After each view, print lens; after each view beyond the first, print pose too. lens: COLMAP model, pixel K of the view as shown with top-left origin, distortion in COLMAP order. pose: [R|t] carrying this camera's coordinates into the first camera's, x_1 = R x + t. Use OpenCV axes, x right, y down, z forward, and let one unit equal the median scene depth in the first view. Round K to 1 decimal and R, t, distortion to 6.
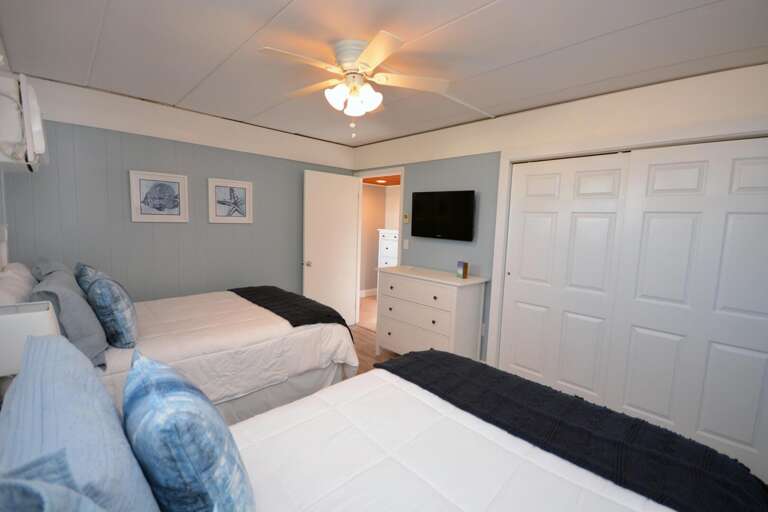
lens RADIAL K [[341.4, 0, 382.5], [0, 341.4, 252.8], [0, 0, 1]] dist [-0.001808, -0.002697]
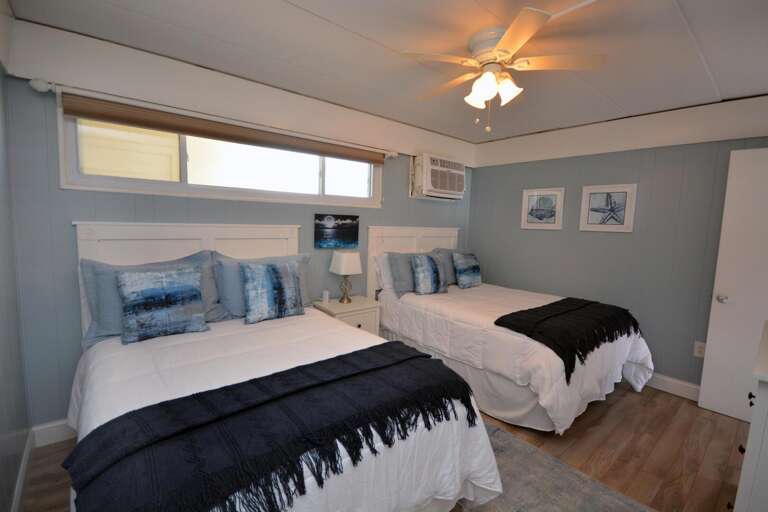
lens RADIAL K [[341.4, 0, 388.8], [0, 341.4, 257.4], [0, 0, 1]] dist [-0.001808, -0.002697]
pose [[-0.073640, 0.070633, -0.994780, 0.552117], [-0.126422, 0.988780, 0.079566, -0.017995], [0.989239, 0.131622, -0.063885, 0.511119]]
